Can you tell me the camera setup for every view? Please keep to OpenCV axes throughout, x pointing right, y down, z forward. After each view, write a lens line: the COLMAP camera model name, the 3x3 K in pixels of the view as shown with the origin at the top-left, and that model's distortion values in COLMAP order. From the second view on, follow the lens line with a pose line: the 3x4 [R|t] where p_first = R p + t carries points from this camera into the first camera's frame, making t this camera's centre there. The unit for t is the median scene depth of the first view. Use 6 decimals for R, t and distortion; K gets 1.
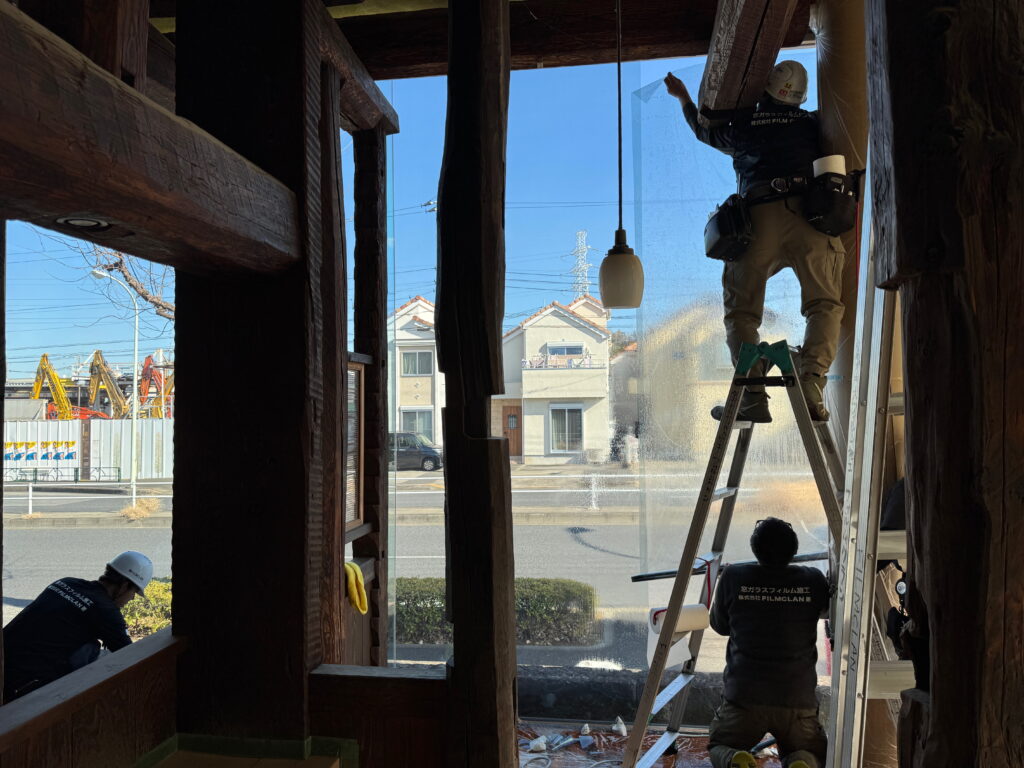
lens RADIAL K [[725.2, 0, 509.6], [0, 725.2, 384.7], [0, 0, 1]] dist [0.005469, -0.009972]
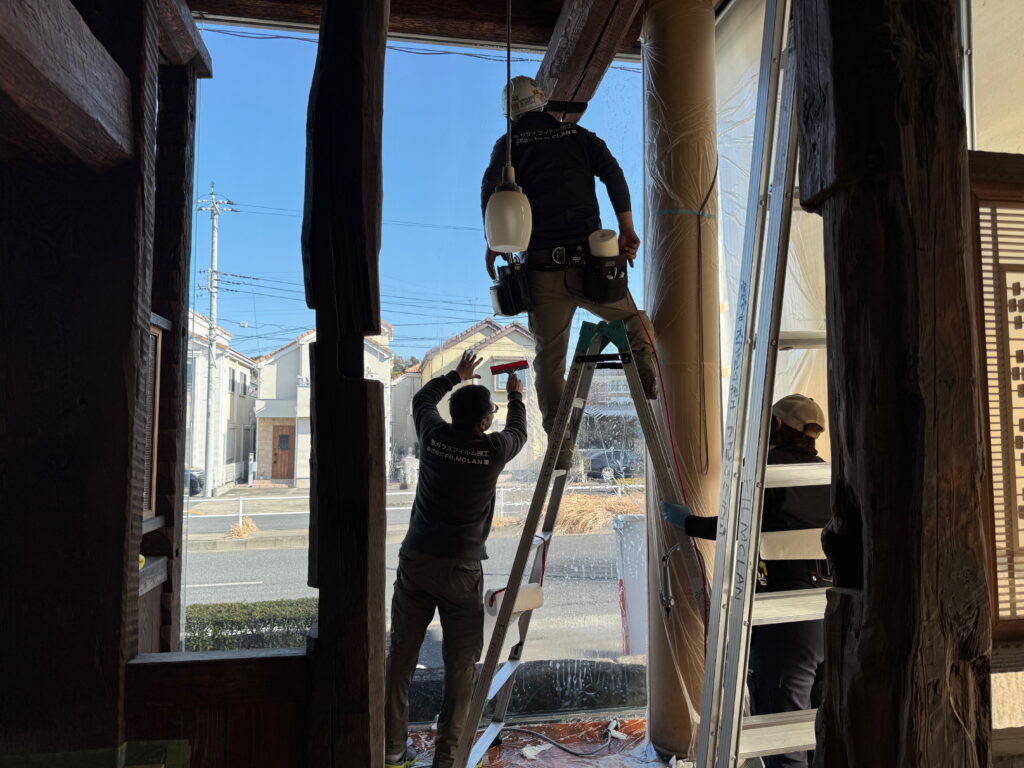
lens RADIAL K [[726.8, 0, 512.0], [0, 726.8, 386.3], [0, 0, 1]] dist [0.021986, -0.041338]
pose [[0.951245, 0.031798, 0.306794, -0.141383], [-0.021853, 0.999120, -0.035796, 0.121802], [-0.307662, 0.027346, 0.951103, 0.099145]]
